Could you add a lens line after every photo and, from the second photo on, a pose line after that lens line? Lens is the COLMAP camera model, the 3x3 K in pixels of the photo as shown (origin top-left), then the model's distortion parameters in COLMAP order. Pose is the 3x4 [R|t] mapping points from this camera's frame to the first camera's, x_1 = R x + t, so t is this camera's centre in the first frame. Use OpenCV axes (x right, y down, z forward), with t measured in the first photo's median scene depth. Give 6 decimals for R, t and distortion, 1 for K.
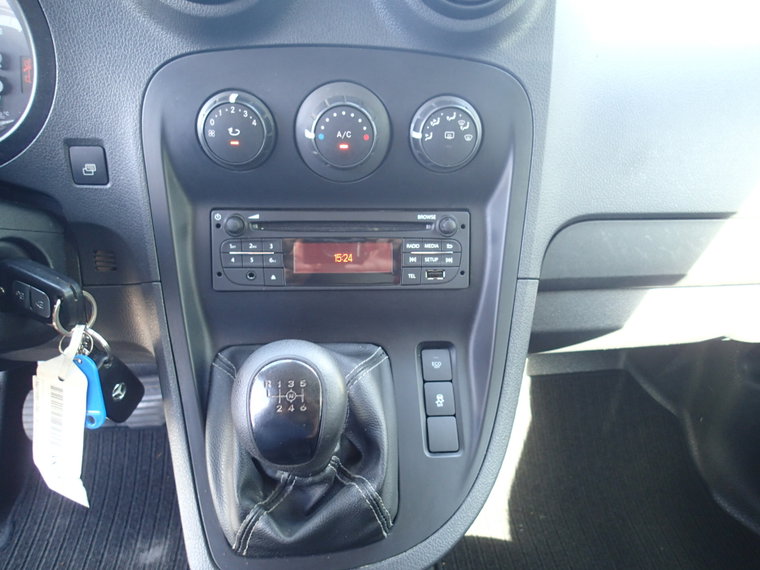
lens RADIAL K [[564.1, 0, 383.0], [0, 564.1, 283.3], [0, 0, 1]] dist [0.003078, -0.005987]
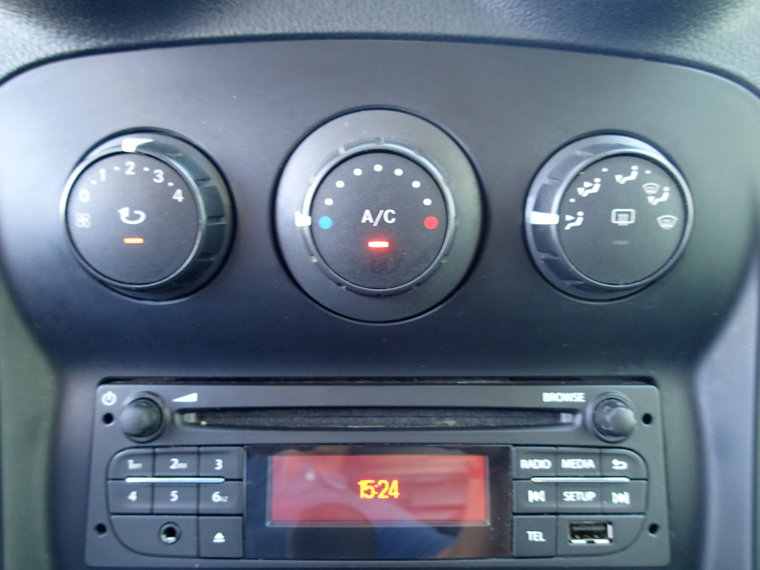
lens RADIAL K [[564.1, 0, 383.0], [0, 564.1, 283.3], [0, 0, 1]] dist [0.003078, -0.005987]
pose [[0.996195, -0.010143, -0.086565, -0.028128], [-0.007958, 0.978471, -0.206232, -0.120610], [0.086793, 0.206136, 0.974667, 0.566265]]
